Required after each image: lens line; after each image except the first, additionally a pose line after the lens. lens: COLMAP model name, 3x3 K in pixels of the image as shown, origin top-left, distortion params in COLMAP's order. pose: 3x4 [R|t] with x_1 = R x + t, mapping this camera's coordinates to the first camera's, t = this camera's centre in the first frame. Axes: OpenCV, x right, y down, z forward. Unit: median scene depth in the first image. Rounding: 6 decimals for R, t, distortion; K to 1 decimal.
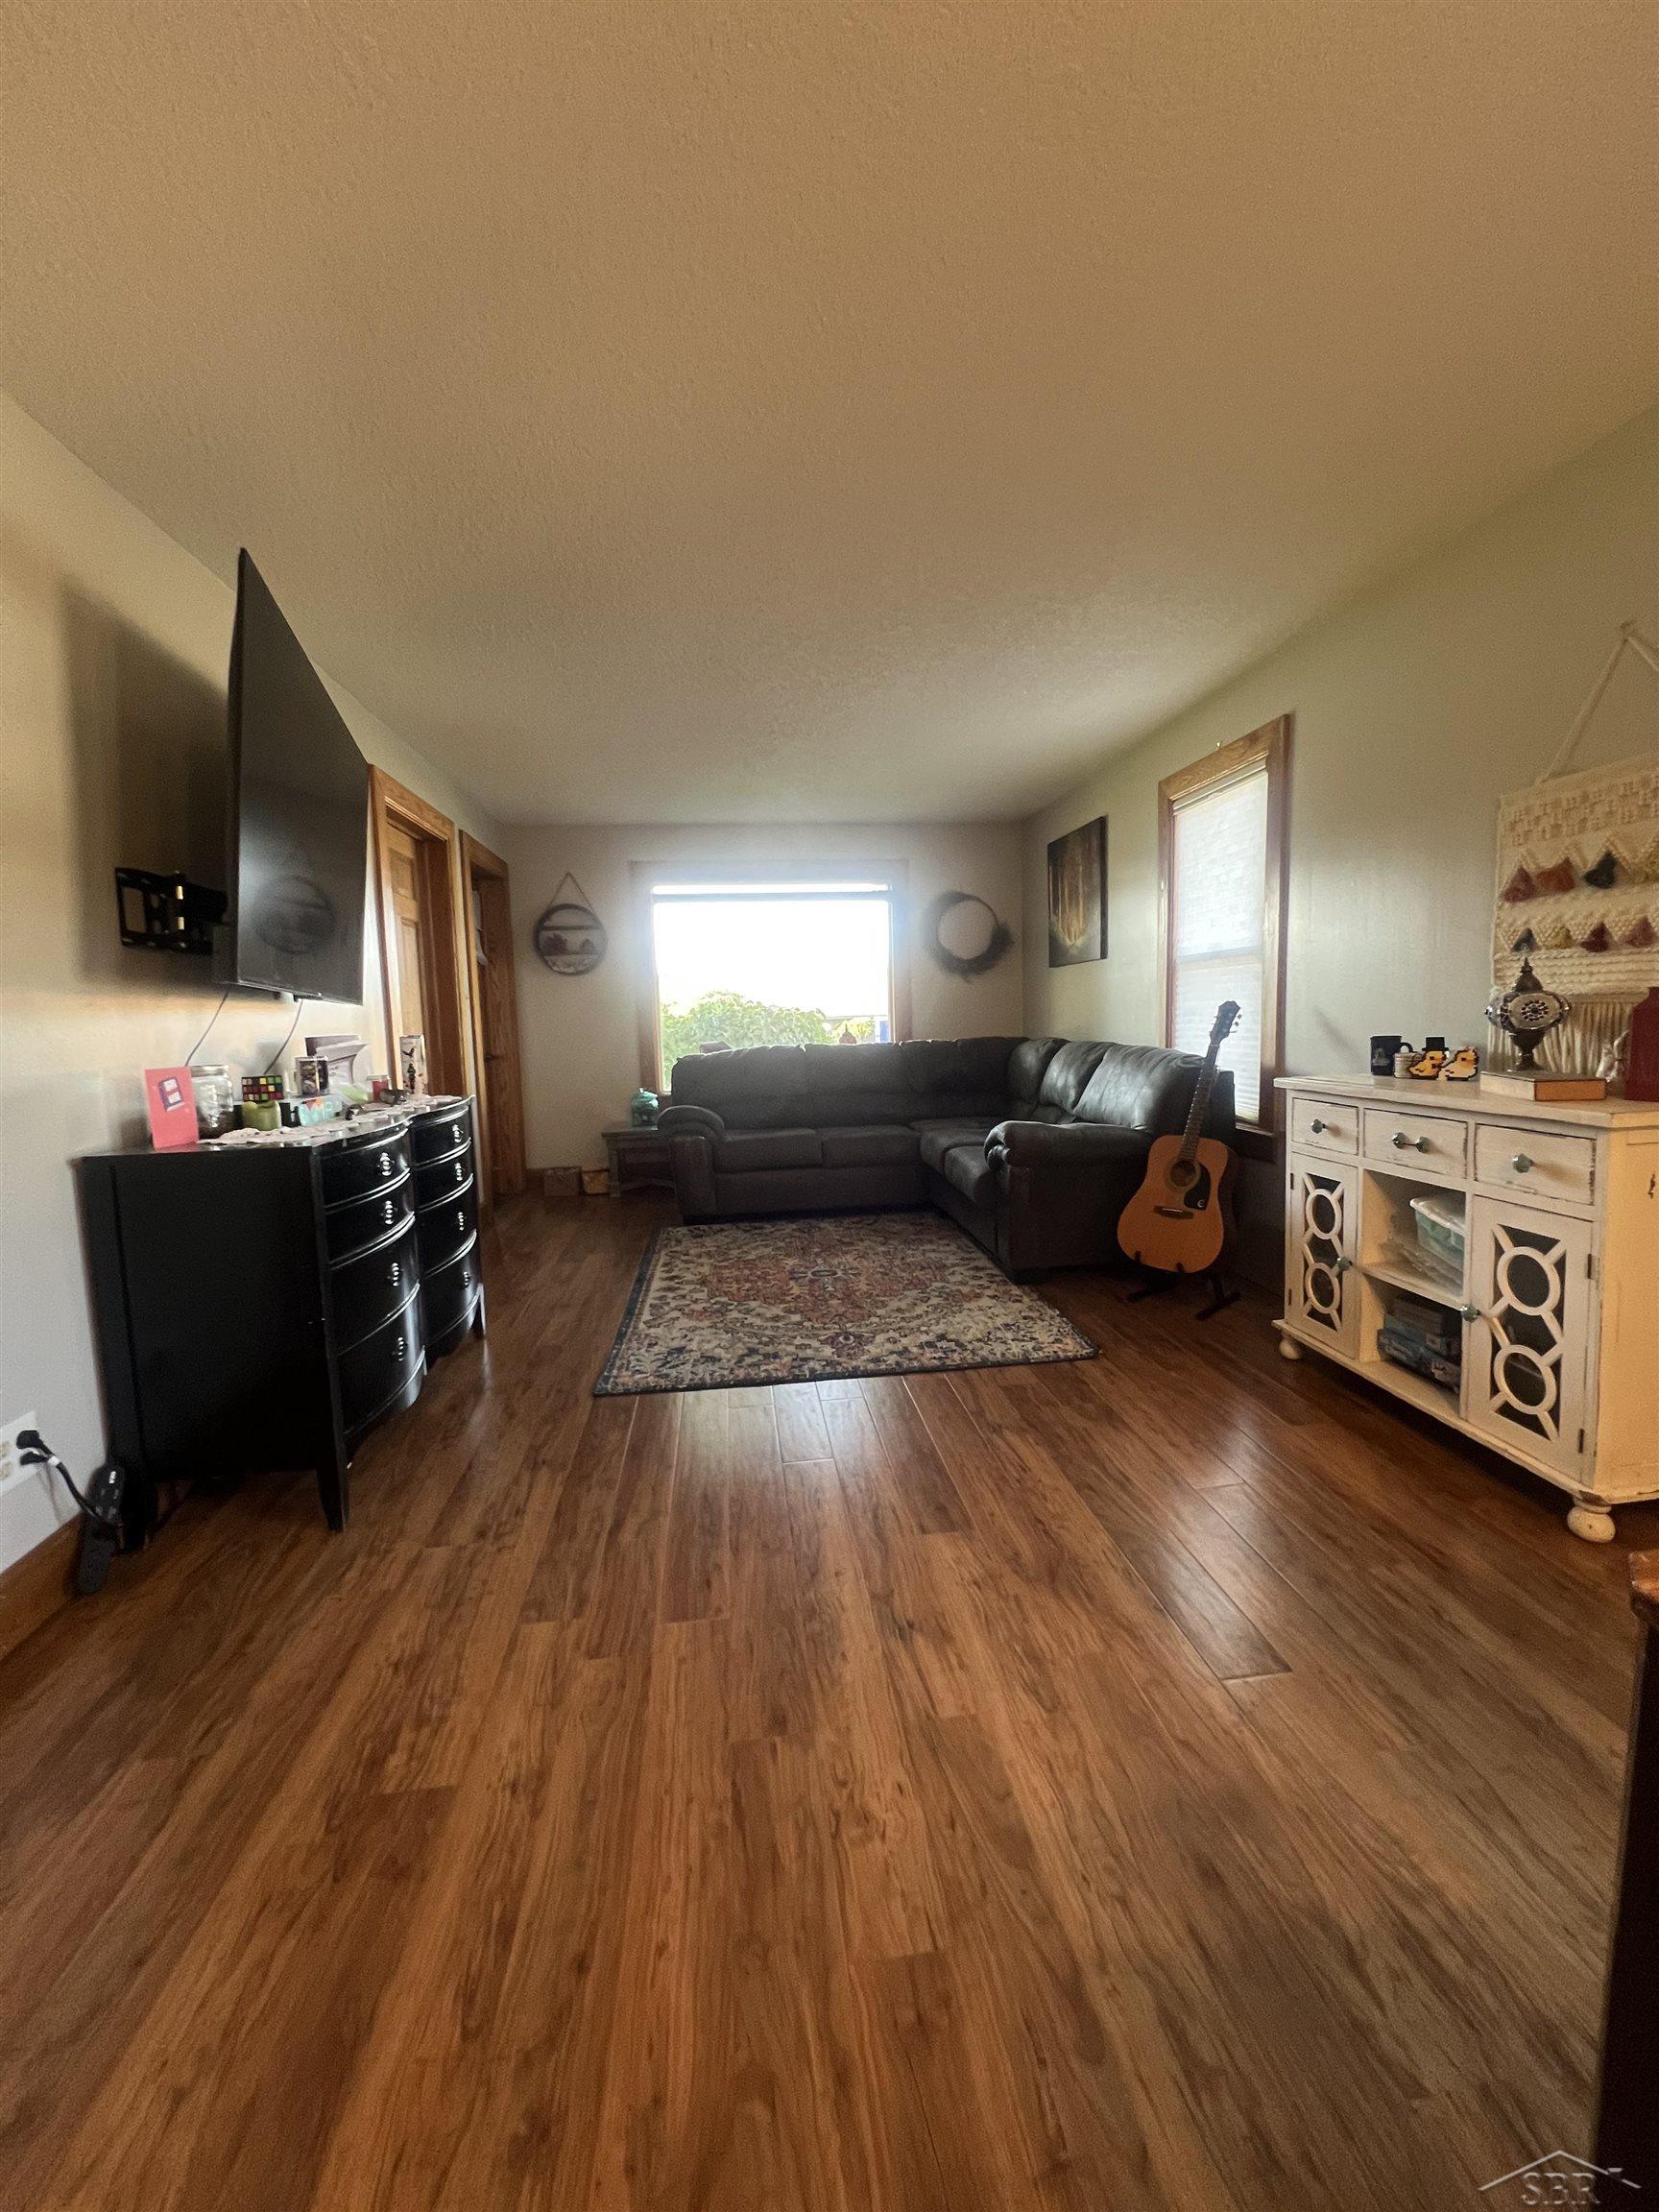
lens RADIAL K [[887.3, 0, 838.3], [0, 887.3, 1111.5], [0, 0, 1]] dist [-0.000567, -0.000318]
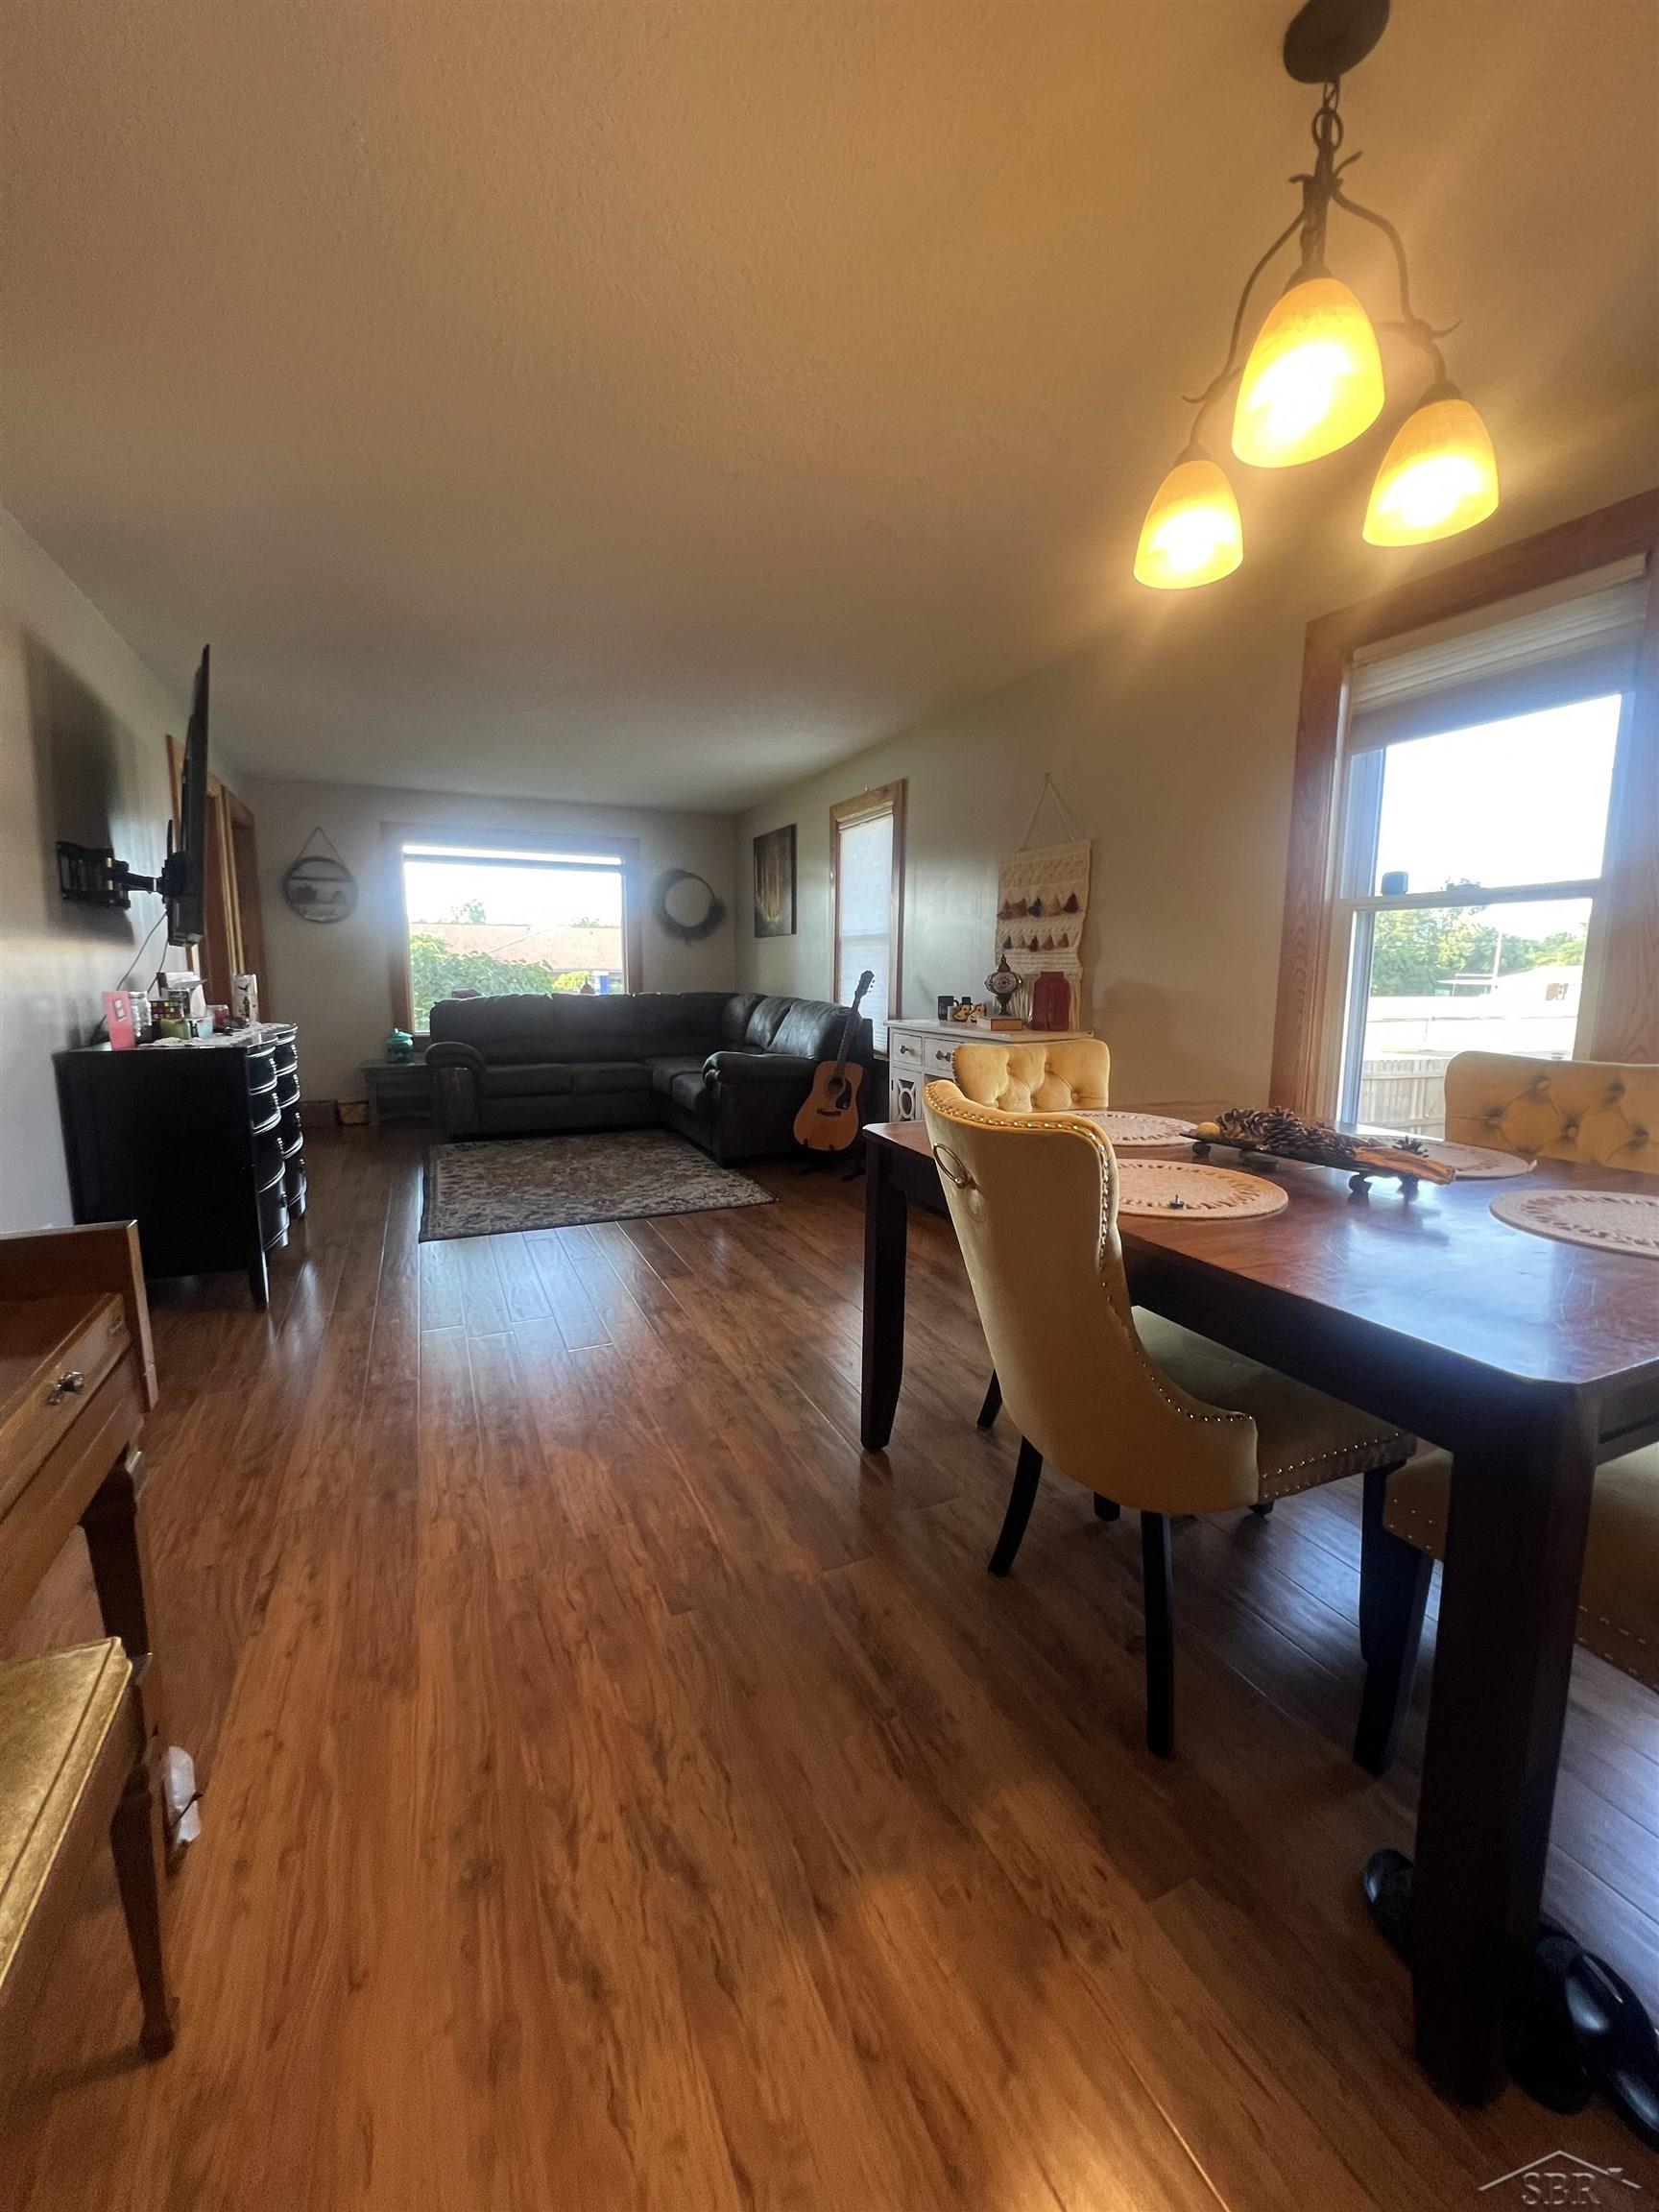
lens RADIAL K [[887.3, 0, 833.2], [0, 887.3, 1101.5], [0, 0, 1]] dist [-0.000567, -0.000318]
pose [[0.953722, -0.007381, 0.300600, -0.060463], [-0.003137, 0.999400, 0.034492, 0.043738], [-0.300674, -0.033839, 0.953126, -0.408416]]
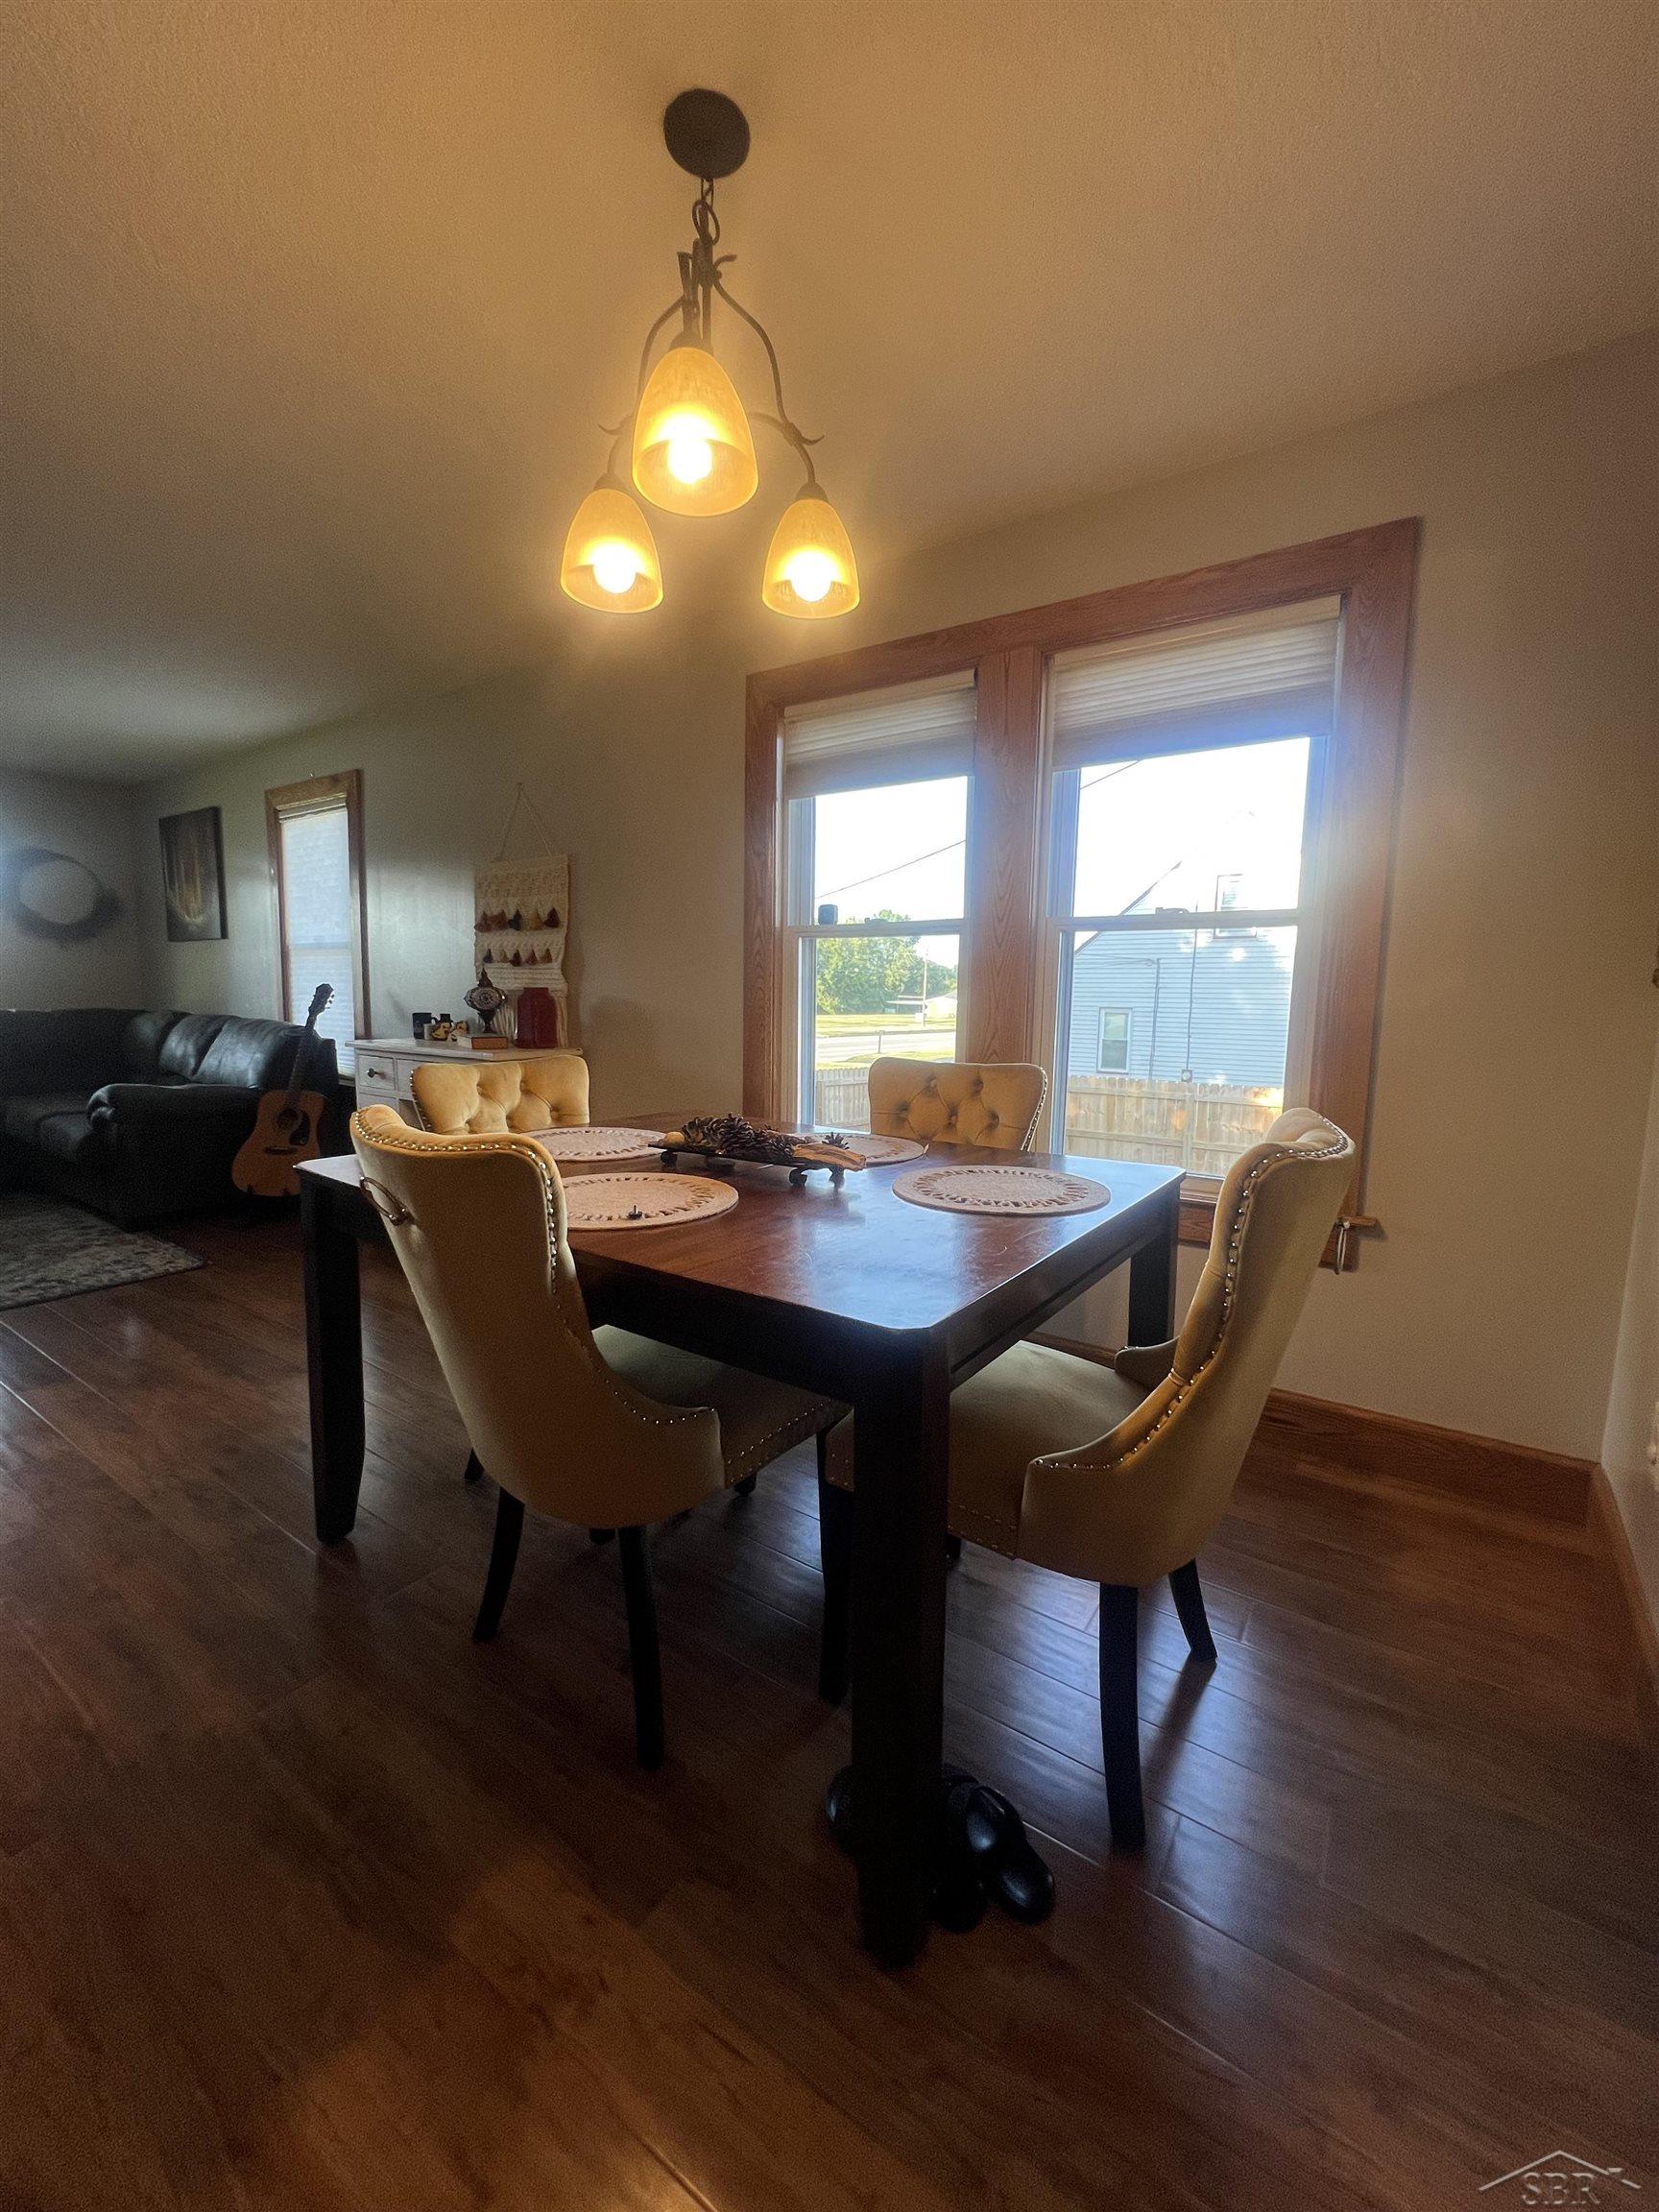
lens RADIAL K [[891.3, 0, 832.9], [0, 891.3, 1102.0], [0, 0, 1]] dist [-0.000157, 0.000174]
pose [[0.668168, -0.046216, 0.742574, -0.032221], [0.041312, 0.998834, 0.024993, 0.045525], [-0.742863, 0.013978, 0.669298, -0.415199]]
